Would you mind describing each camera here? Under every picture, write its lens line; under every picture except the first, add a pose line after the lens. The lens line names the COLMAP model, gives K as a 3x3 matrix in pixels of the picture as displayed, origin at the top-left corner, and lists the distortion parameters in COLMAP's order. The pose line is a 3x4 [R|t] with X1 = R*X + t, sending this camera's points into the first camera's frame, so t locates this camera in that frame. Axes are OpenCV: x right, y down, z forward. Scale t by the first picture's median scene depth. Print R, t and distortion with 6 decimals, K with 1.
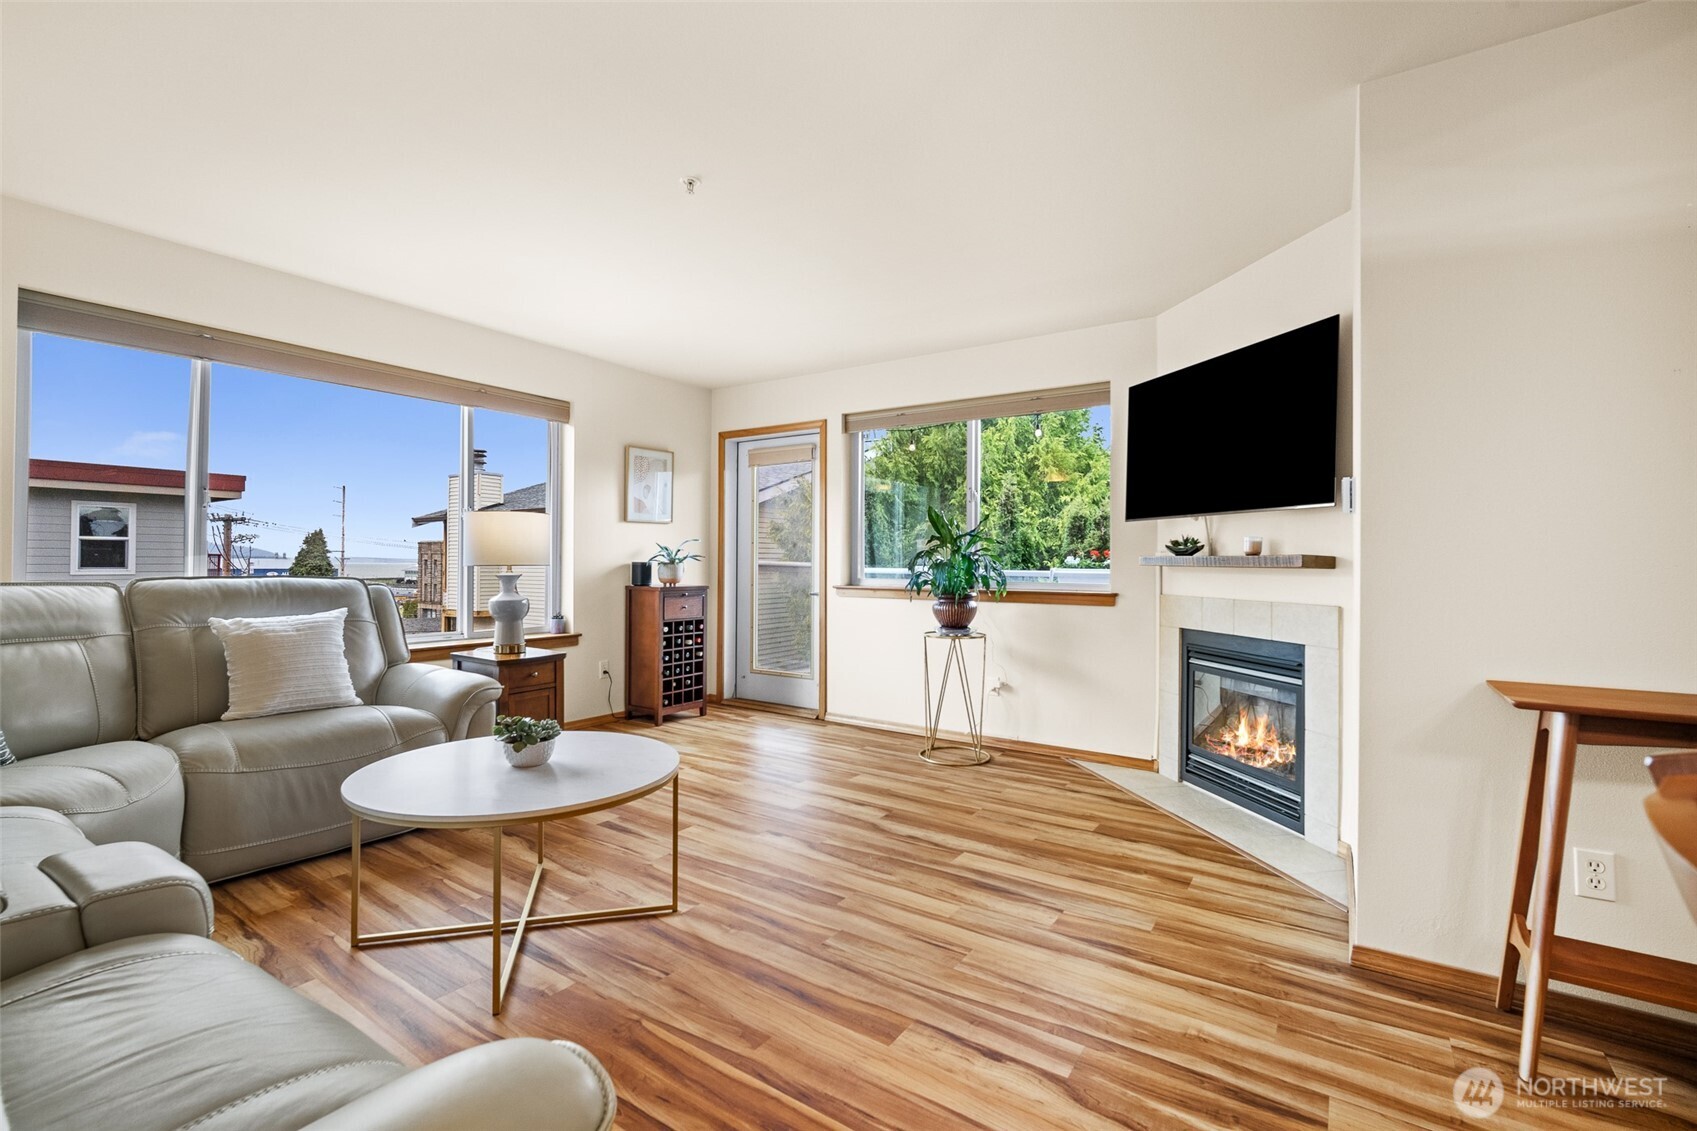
lens RADIAL K [[738.7, 0, 848.2], [0, 738.7, 557.7], [0, 0, 1]] dist [-0.016471, 0.006172]
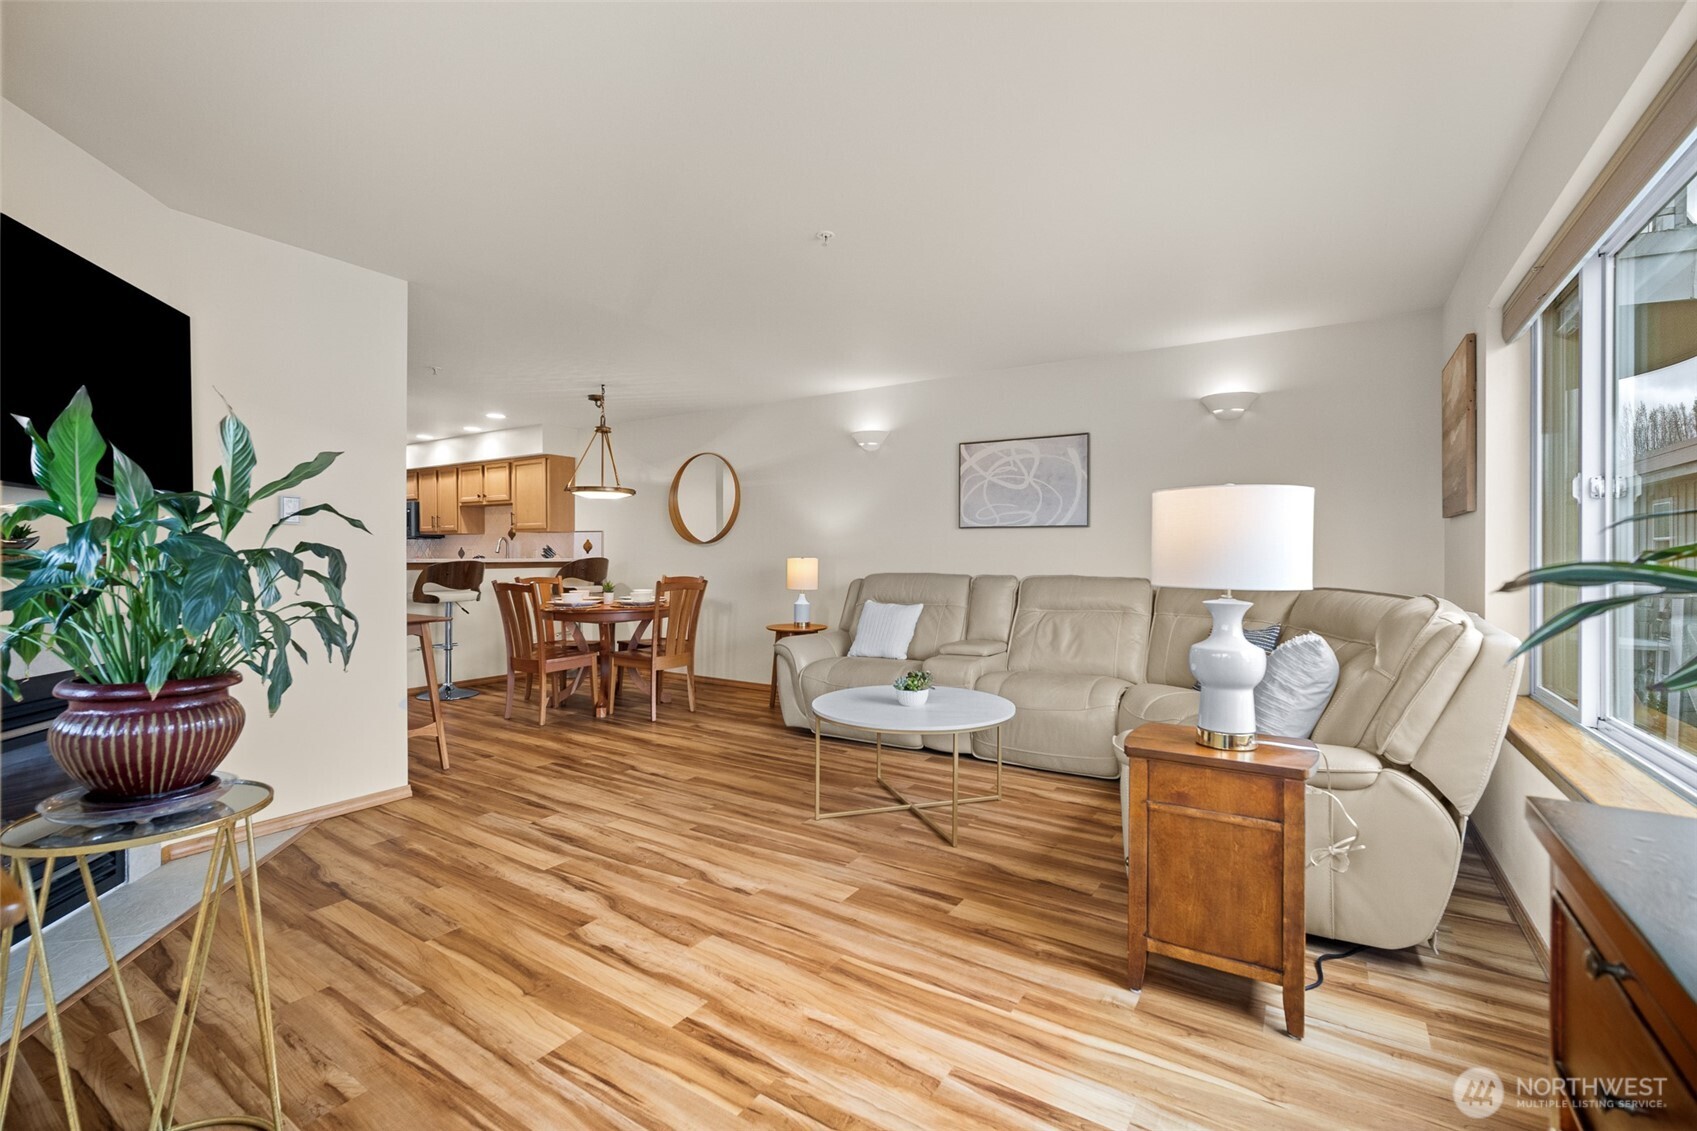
lens RADIAL K [[738.7, 0, 848.2], [0, 738.7, 557.7], [0, 0, 1]] dist [-0.016471, 0.006172]
pose [[-0.999669, -0.010802, -0.023331, -0.206494], [-0.010692, 0.999931, -0.004811, -0.006524], [0.023382, -0.004560, -0.999716, 1.924704]]
